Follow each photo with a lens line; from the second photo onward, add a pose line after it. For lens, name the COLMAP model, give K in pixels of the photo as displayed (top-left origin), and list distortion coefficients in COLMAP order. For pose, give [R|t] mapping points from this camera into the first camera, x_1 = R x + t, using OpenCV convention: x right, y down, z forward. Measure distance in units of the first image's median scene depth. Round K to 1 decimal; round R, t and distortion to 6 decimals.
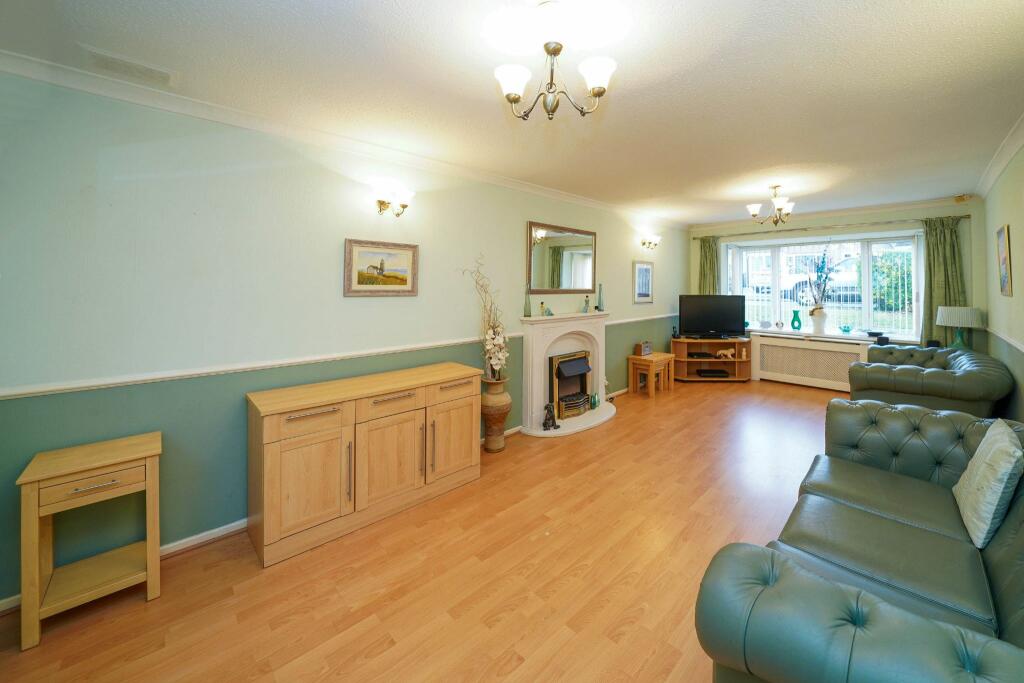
lens RADIAL K [[358.9, 0, 510.1], [0, 358.9, 339.3], [0, 0, 1]] dist [-0.025230, 0.000584]
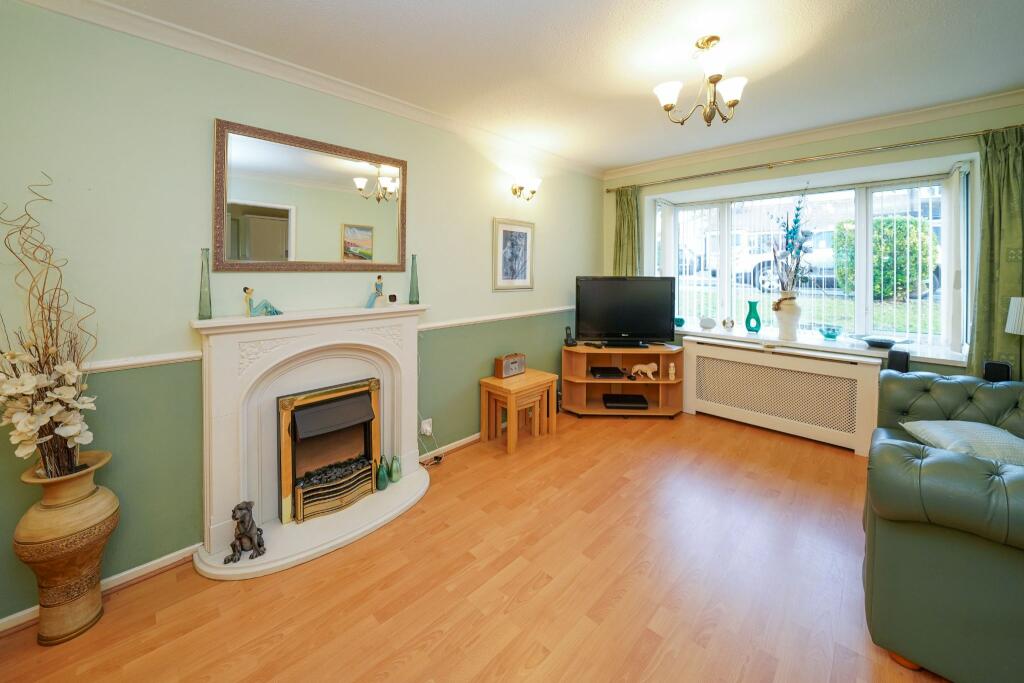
lens RADIAL K [[358.9, 0, 517.0], [0, 358.9, 333.9], [0, 0, 1]] dist [-0.025230, 0.000584]
pose [[0.996812, -0.006688, 0.079502, 0.358679], [0.004698, 0.999672, 0.025194, -0.044251], [-0.079644, -0.024741, 0.996516, 0.424332]]
